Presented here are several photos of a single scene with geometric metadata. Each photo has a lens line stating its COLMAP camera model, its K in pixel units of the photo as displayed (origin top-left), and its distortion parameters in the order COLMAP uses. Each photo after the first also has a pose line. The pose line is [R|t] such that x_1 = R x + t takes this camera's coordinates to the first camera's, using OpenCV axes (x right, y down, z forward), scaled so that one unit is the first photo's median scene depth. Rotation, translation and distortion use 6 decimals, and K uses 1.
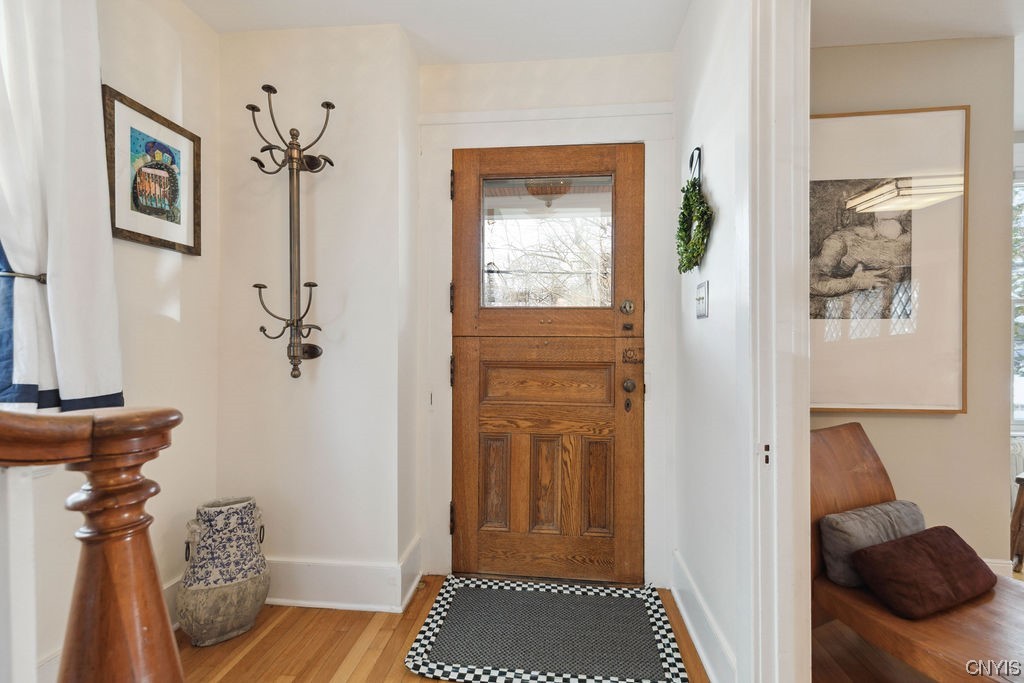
lens RADIAL K [[480.1, 0, 513.0], [0, 480.1, 343.8], [0, 0, 1]] dist [0.001121, 0.000248]
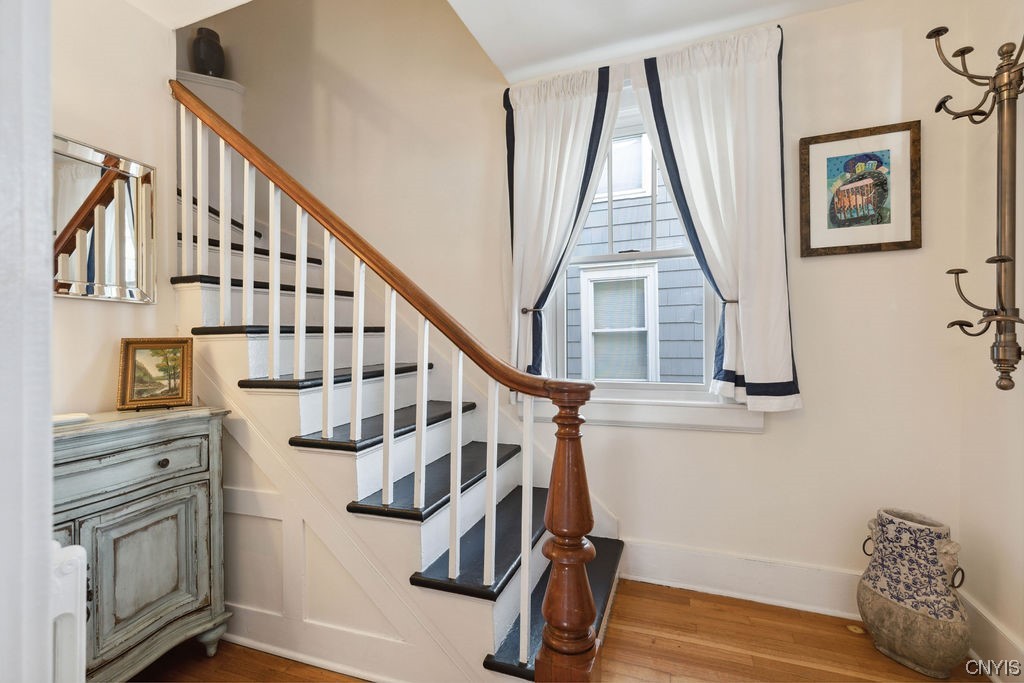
lens RADIAL K [[460.9, 0, 508.9], [0, 460.9, 343.9], [0, 0, 1]] dist [0.001177, 0.000090]
pose [[-0.287201, 0.001528, -0.957869, 0.468235], [0.010400, 0.999945, -0.001523, -0.005099], [0.957814, -0.010399, -0.287201, 0.536154]]
